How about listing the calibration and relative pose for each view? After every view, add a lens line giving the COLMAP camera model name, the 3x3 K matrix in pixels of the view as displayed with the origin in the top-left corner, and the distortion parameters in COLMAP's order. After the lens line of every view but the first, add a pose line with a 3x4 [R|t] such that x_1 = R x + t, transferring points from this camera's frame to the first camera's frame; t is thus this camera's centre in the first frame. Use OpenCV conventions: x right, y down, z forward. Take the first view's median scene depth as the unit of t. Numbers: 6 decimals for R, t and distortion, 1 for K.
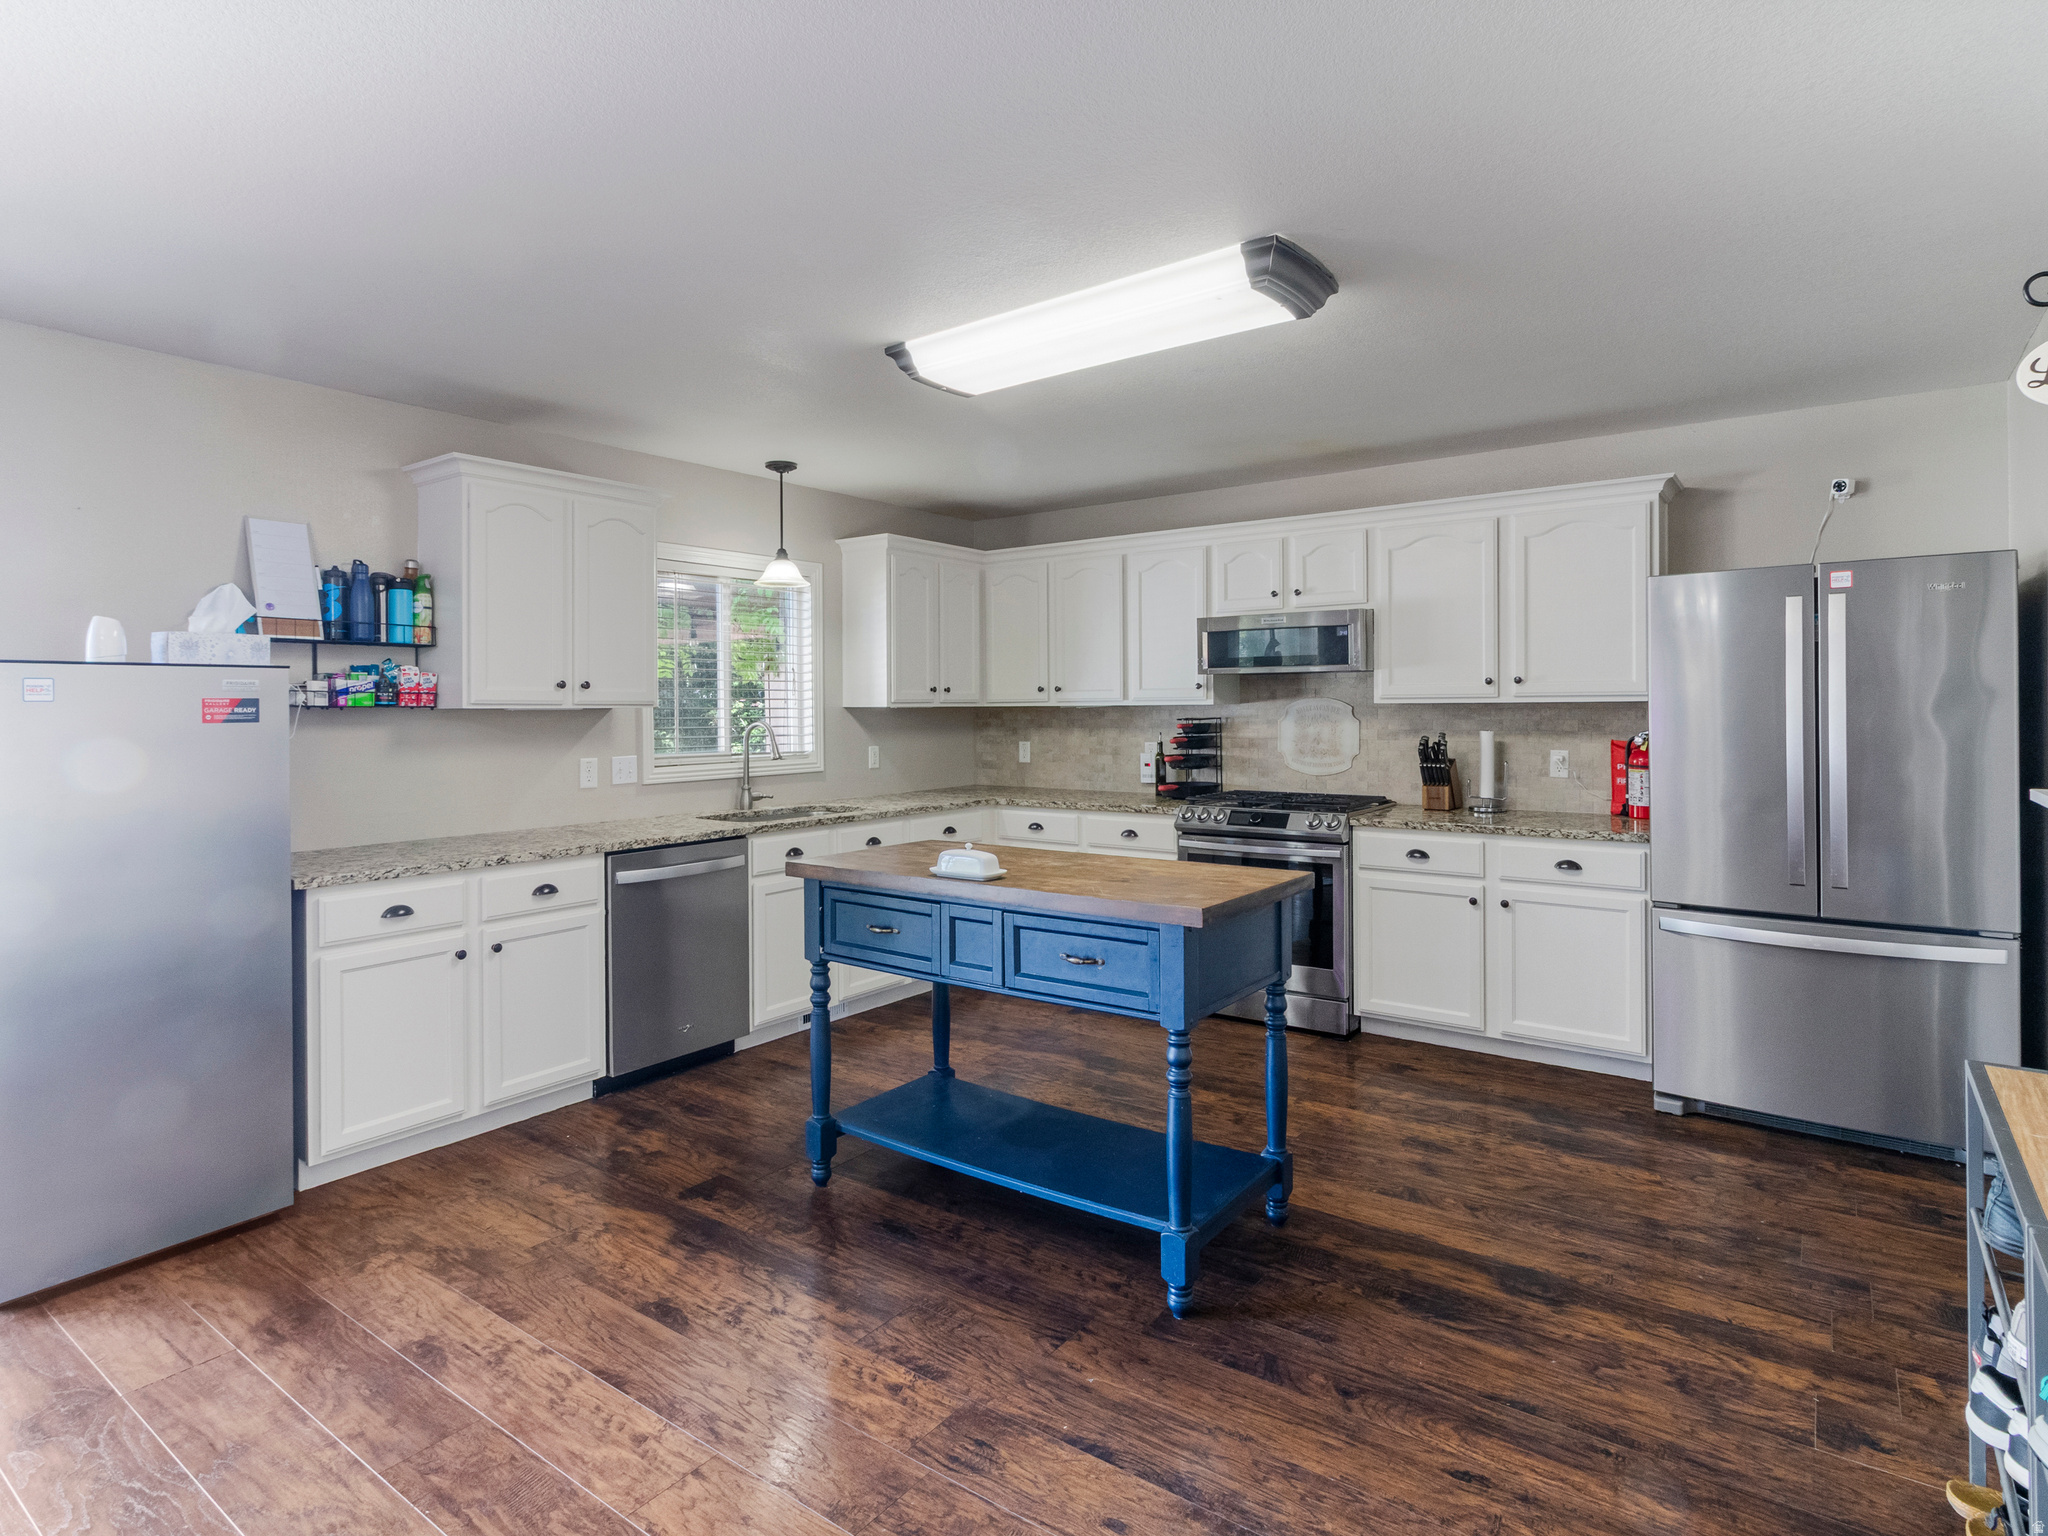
lens RADIAL K [[1094.5, 0, 1021.8], [0, 1094.5, 709.3], [0, 0, 1]] dist [-0.000243, 0.002909]
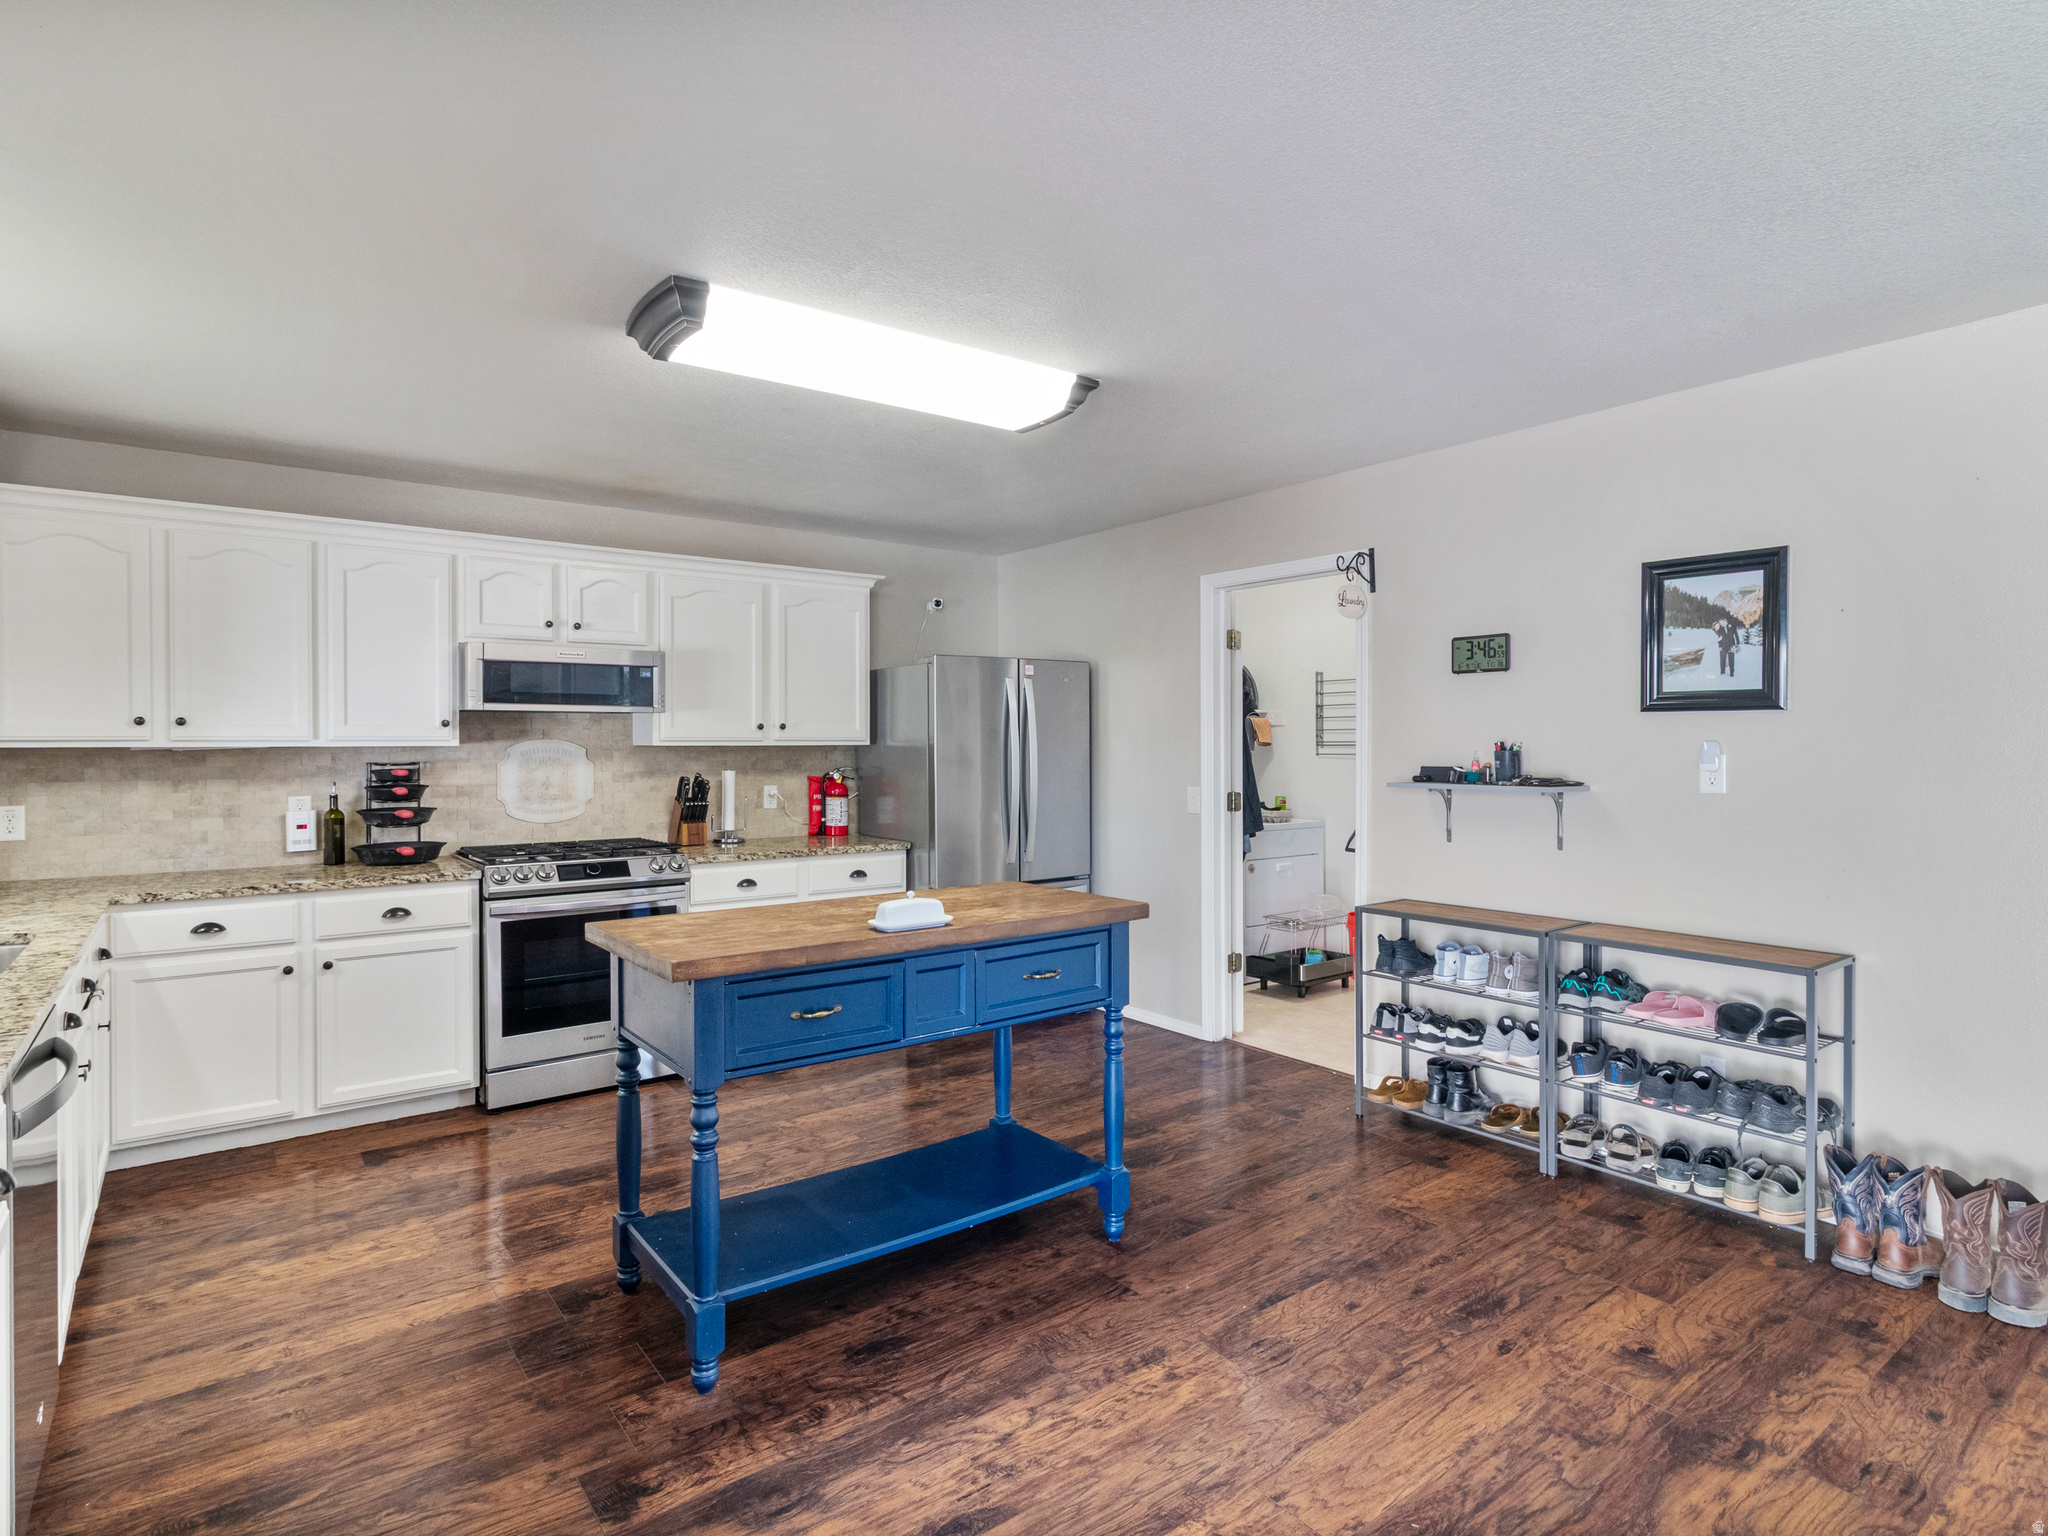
lens RADIAL K [[1094.5, 0, 1017.8], [0, 1094.5, 754.0], [0, 0, 1]] dist [-0.000243, 0.002909]
pose [[0.283026, -0.001970, 0.959110, -0.569433], [0.002132, 0.999997, 0.001425, 0.001716], [-0.959110, 0.001642, 0.283029, 0.399904]]
